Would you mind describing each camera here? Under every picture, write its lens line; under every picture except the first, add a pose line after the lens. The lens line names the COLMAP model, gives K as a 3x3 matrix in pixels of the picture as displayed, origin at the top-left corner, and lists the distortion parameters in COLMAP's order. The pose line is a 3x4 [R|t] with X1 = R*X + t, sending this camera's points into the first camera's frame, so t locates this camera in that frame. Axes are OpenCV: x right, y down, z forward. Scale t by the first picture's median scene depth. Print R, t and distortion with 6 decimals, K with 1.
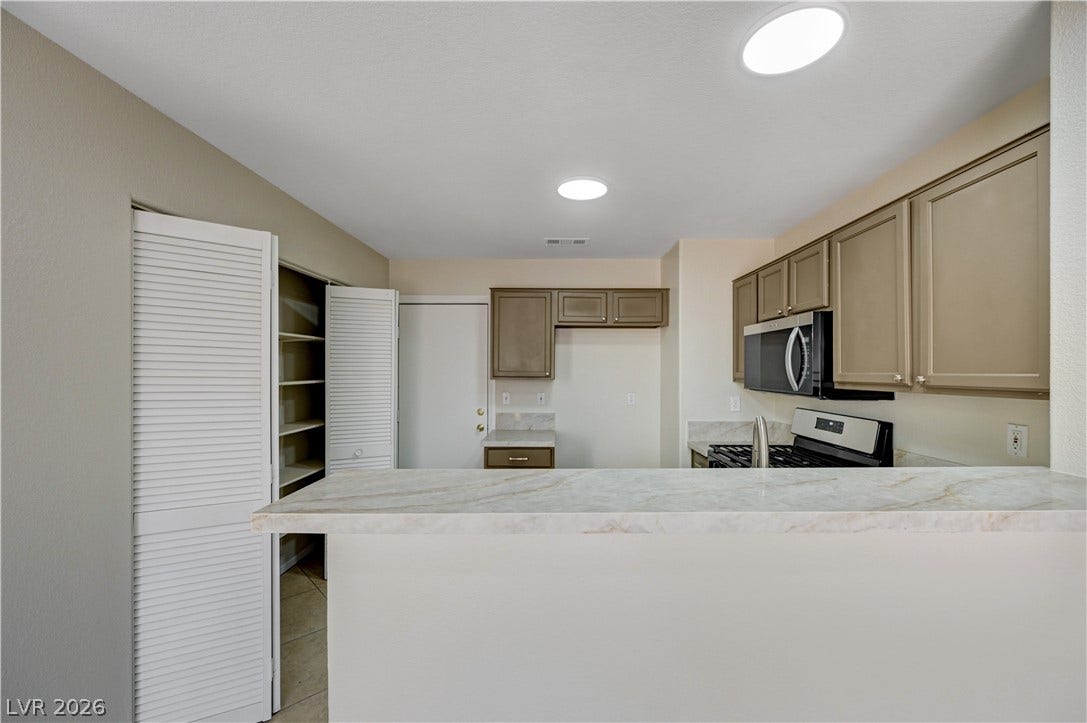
lens RADIAL K [[434.5, 0, 550.5], [0, 434.5, 363.3], [0, 0, 1]] dist [0.001070, -0.000054]
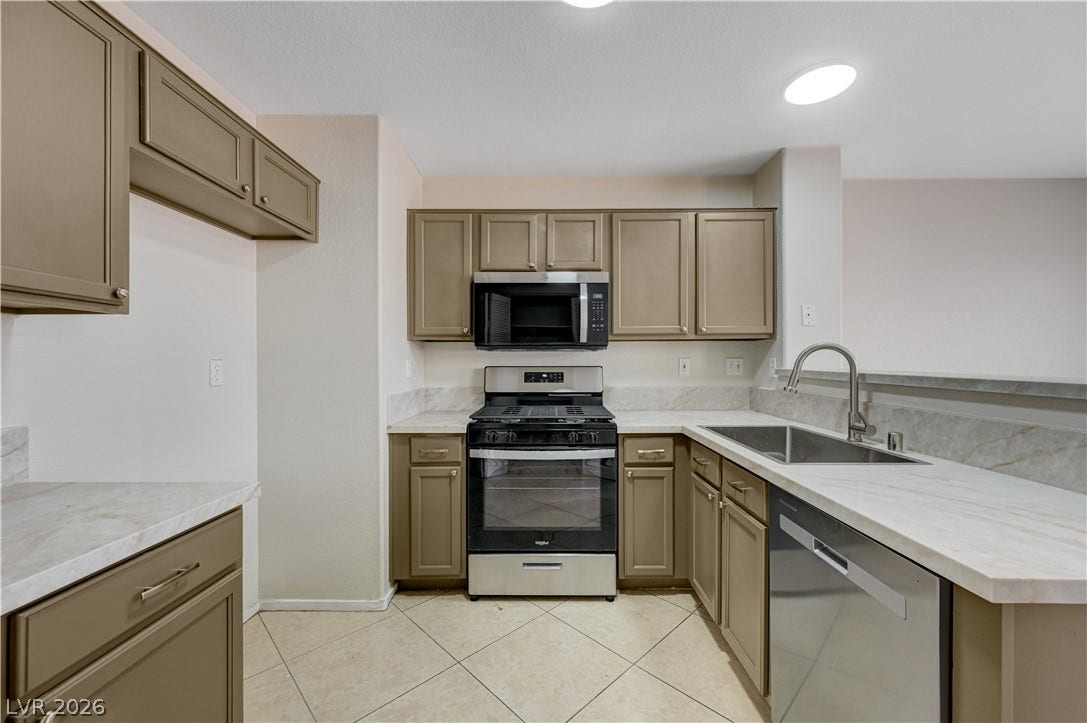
lens RADIAL K [[434.5, 0, 550.5], [0, 434.5, 363.3], [0, 0, 1]] dist [0.001070, -0.000054]
pose [[-0.019038, -0.006693, 0.999796, -0.327800], [-0.013313, 0.999891, 0.006440, 0.069879], [-0.999730, -0.013187, -0.019125, 0.701612]]
